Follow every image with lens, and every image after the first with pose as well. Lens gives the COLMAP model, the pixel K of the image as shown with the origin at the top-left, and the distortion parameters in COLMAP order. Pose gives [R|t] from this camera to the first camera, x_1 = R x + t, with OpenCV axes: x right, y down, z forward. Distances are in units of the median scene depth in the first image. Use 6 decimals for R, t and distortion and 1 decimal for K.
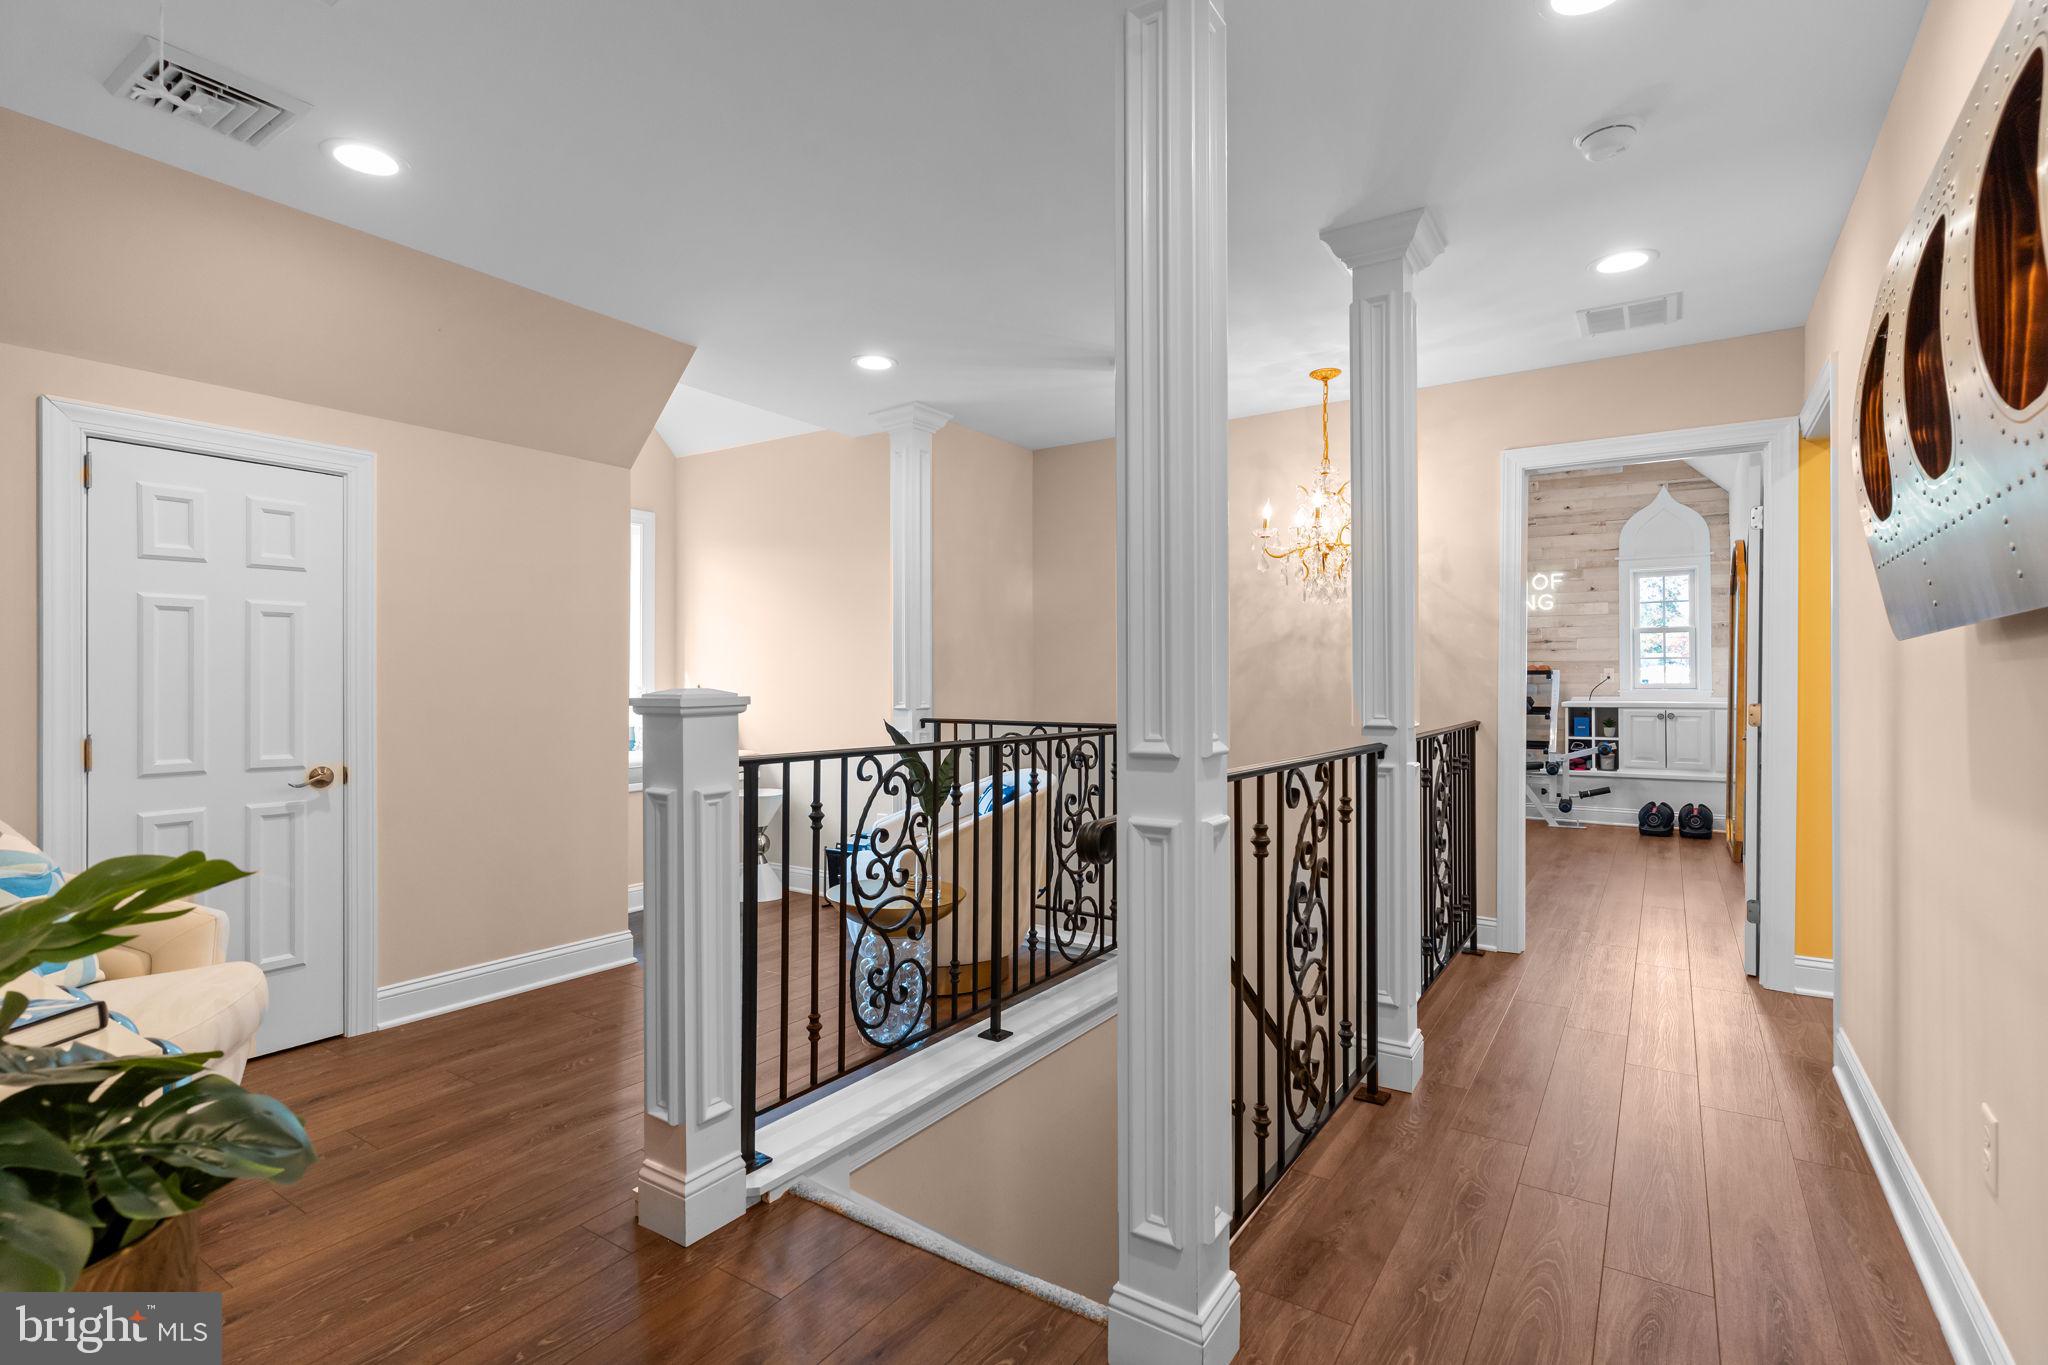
lens RADIAL K [[966.4, 0, 1023.4], [0, 966.4, 678.4], [0, 0, 1]] dist [-0.000425, 0.000940]
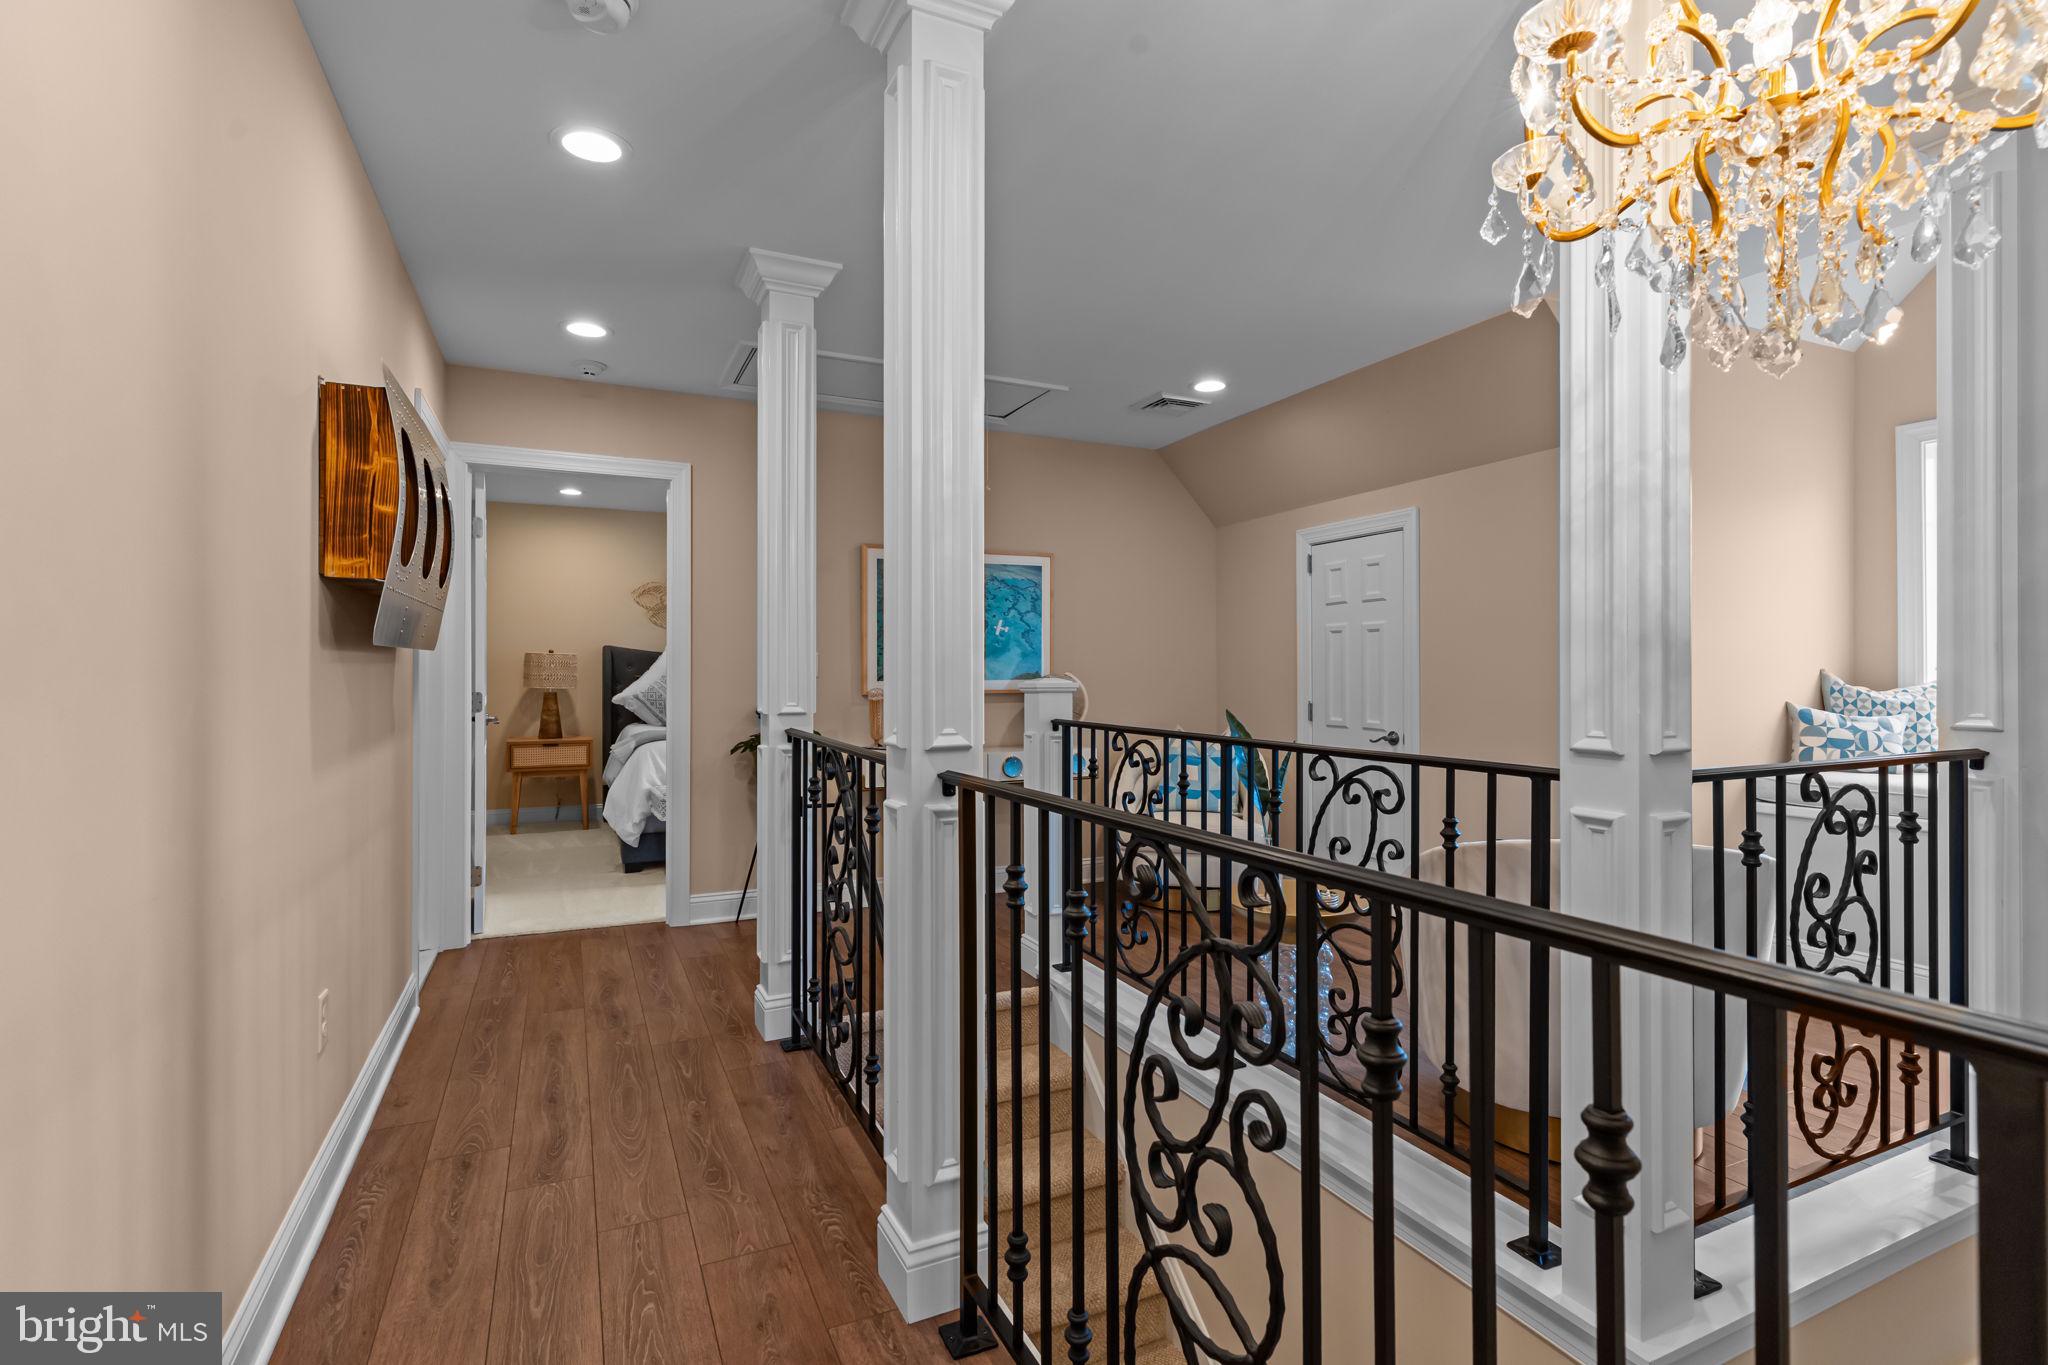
lens RADIAL K [[966.4, 0, 1023.4], [0, 966.4, 678.4], [0, 0, 1]] dist [-0.000425, 0.000940]
pose [[-0.512827, 0.005493, -0.858474, 1.011421], [0.003364, 0.999985, 0.004390, 0.002804], [0.858485, -0.000636, -0.512838, 1.552677]]
